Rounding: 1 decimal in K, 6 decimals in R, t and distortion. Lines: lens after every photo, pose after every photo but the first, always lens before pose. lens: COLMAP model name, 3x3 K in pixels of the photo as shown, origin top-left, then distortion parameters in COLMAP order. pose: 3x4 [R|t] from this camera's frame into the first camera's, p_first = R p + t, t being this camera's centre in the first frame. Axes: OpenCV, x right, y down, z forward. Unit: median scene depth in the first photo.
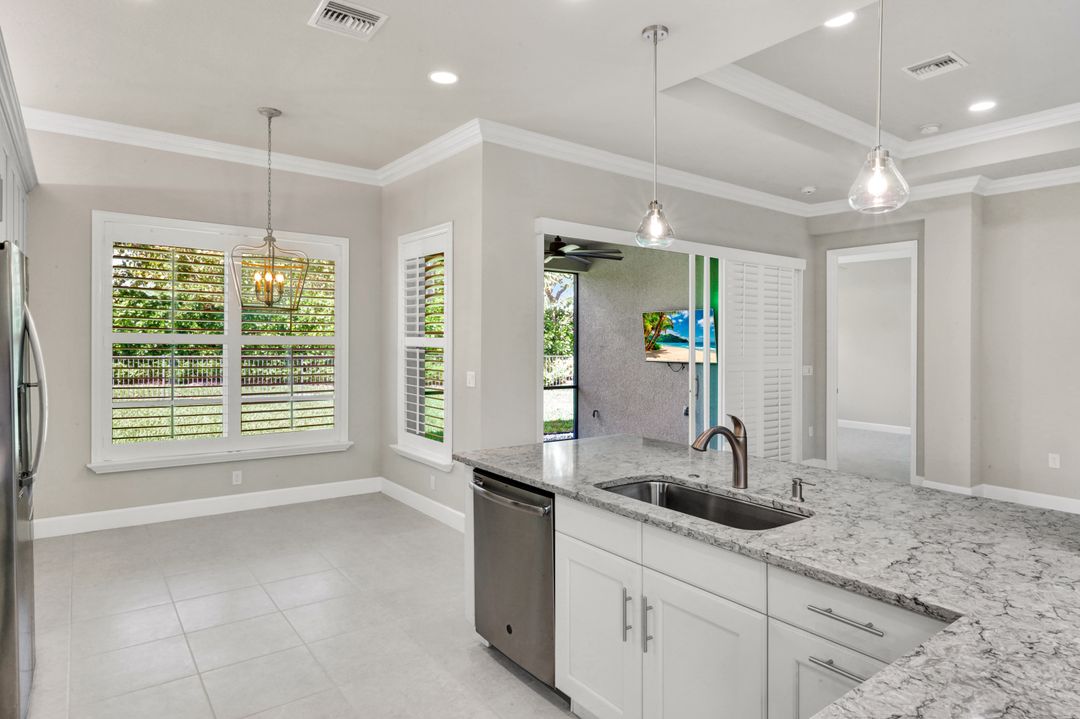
lens RADIAL K [[622.1, 0, 547.3], [0, 622.1, 348.3], [0, 0, 1]] dist [0.007562, 0.000244]
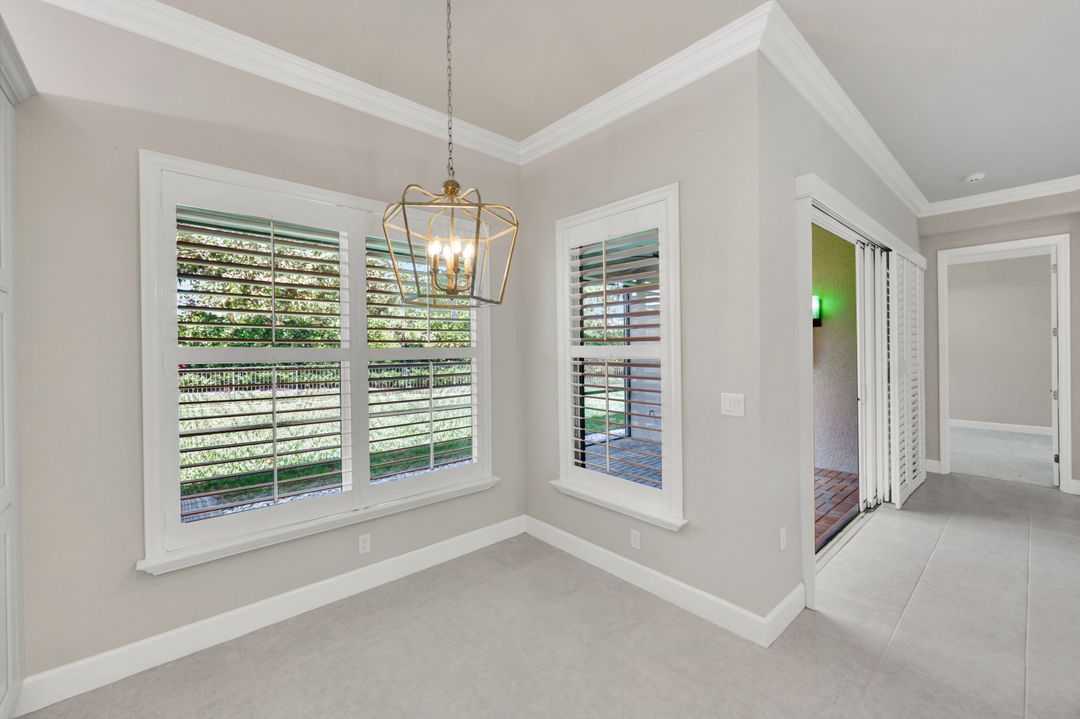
lens RADIAL K [[434.5, 0, 542.6], [0, 434.5, 349.4], [0, 0, 1]] dist [0.002705, 0.000400]
pose [[0.996971, -0.021581, 0.074717, -0.303289], [0.022037, 0.999743, -0.005280, -0.011171], [-0.074584, 0.006910, 0.997191, 0.447091]]
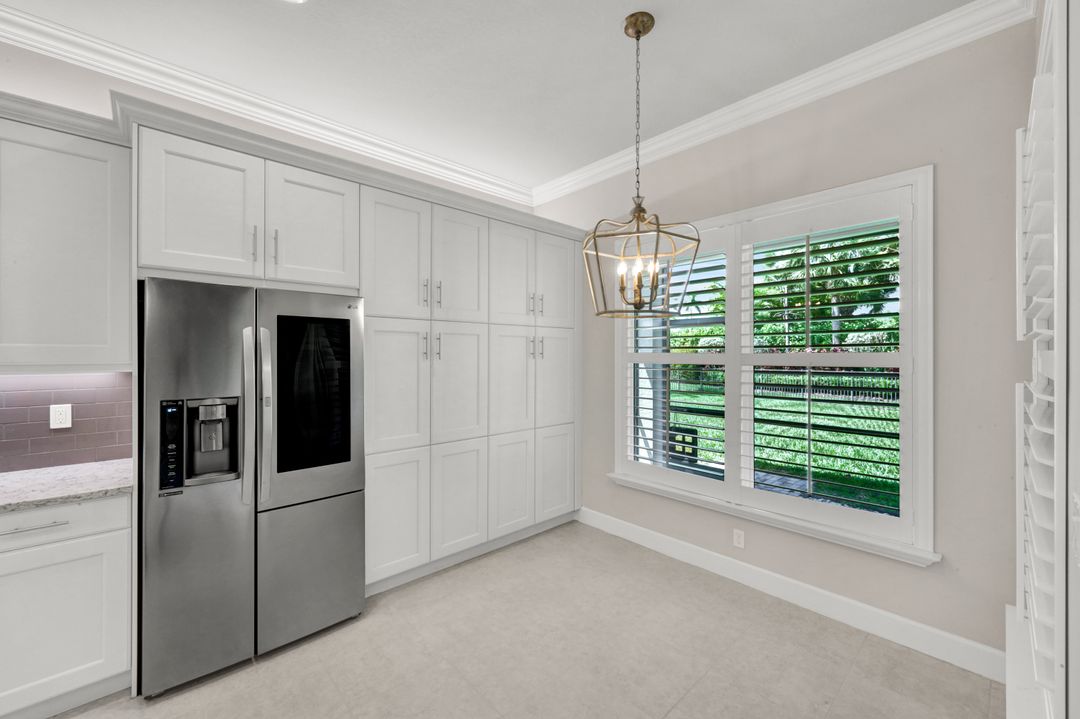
lens RADIAL K [[434.5, 0, 547.1], [0, 434.5, 359.4], [0, 0, 1]] dist [0.002705, 0.000400]
pose [[0.097969, -0.005767, -0.995173, 0.013818], [-0.006572, 0.999958, -0.006441, -0.007996], [0.995168, 0.007172, 0.097927, 0.664735]]
